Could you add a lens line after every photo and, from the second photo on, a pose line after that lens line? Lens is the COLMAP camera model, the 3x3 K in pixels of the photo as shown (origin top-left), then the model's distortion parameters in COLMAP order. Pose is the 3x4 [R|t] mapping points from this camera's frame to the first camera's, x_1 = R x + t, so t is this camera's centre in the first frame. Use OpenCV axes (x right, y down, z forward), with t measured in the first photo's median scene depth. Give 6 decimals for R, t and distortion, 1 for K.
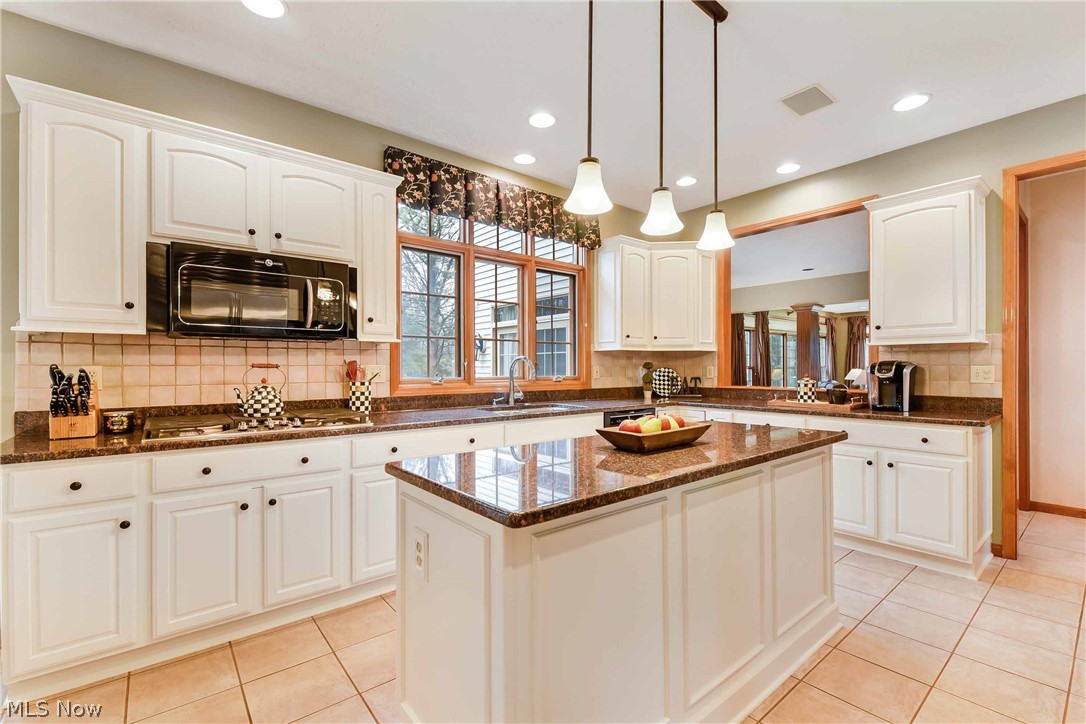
lens RADIAL K [[474.4, 0, 546.6], [0, 474.4, 368.6], [0, 0, 1]] dist [-0.001557, -0.000242]
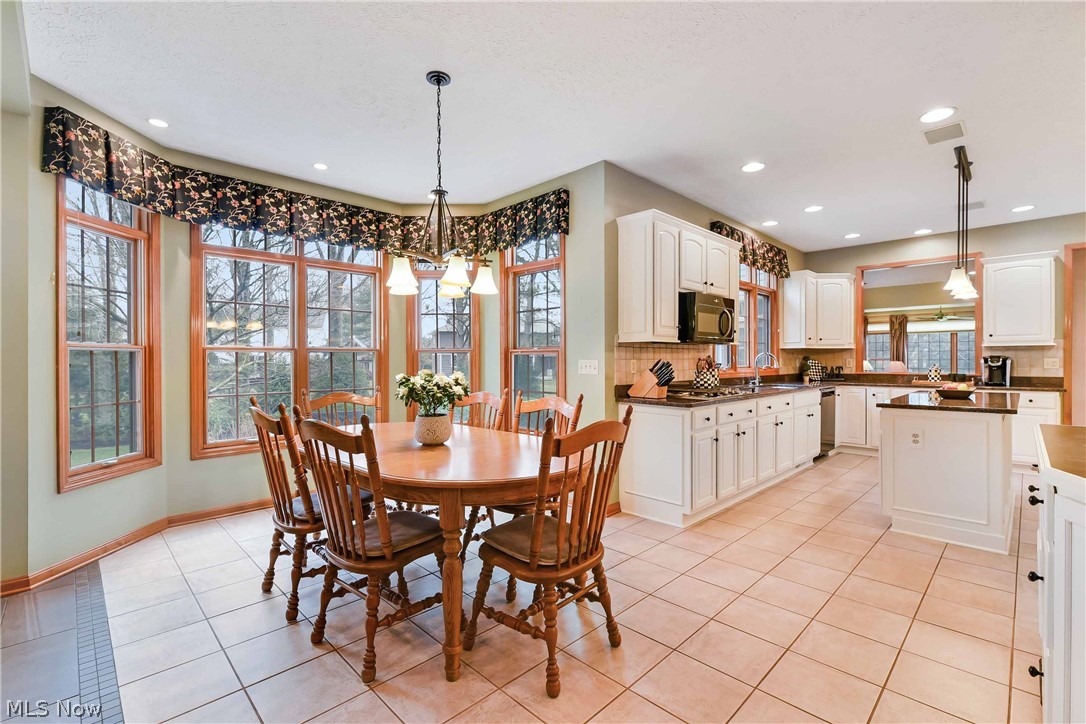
lens RADIAL K [[505.0, 0, 543.0], [0, 505.0, 362.0], [0, 0, 1]] dist [0.008421, -0.000227]
pose [[0.993360, -0.001826, 0.115032, -1.072806], [0.001629, 0.999997, 0.001805, 0.000089], [-0.115035, -0.001605, 0.993360, -0.589920]]
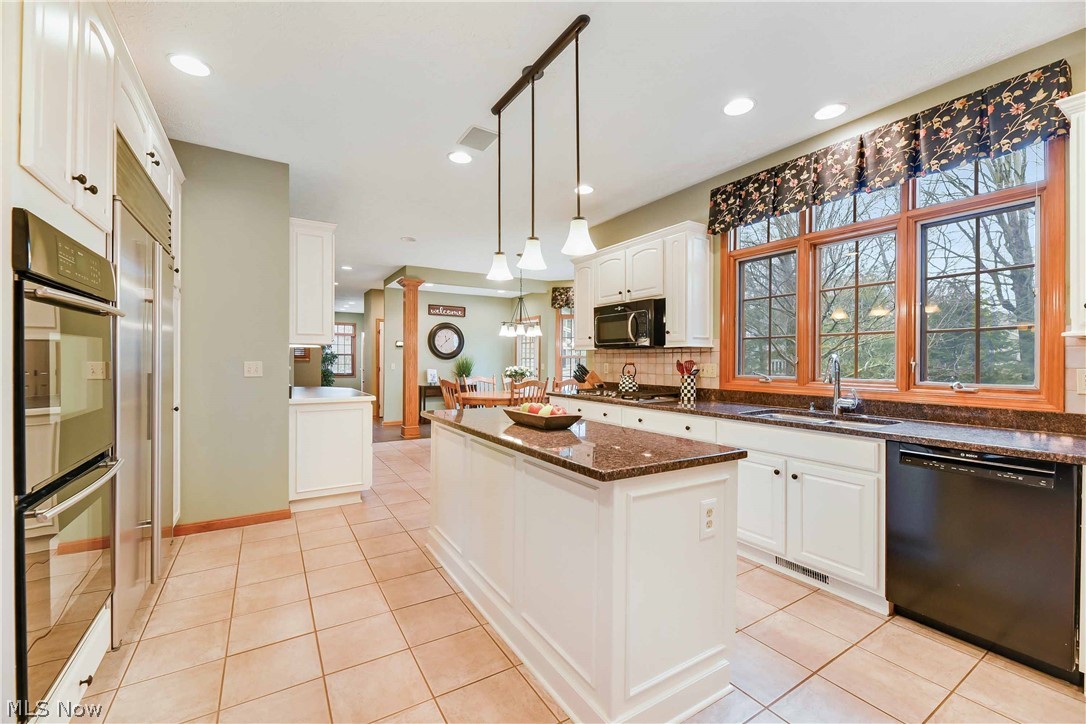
lens RADIAL K [[449.6, 0, 545.7], [0, 449.6, 364.0], [0, 0, 1]] dist [-0.001152, -0.000186]
pose [[-0.129587, 0.008765, -0.991529, 0.888042], [-0.008456, 0.999915, 0.009944, -0.014573], [0.991532, 0.009673, -0.129502, 0.699121]]
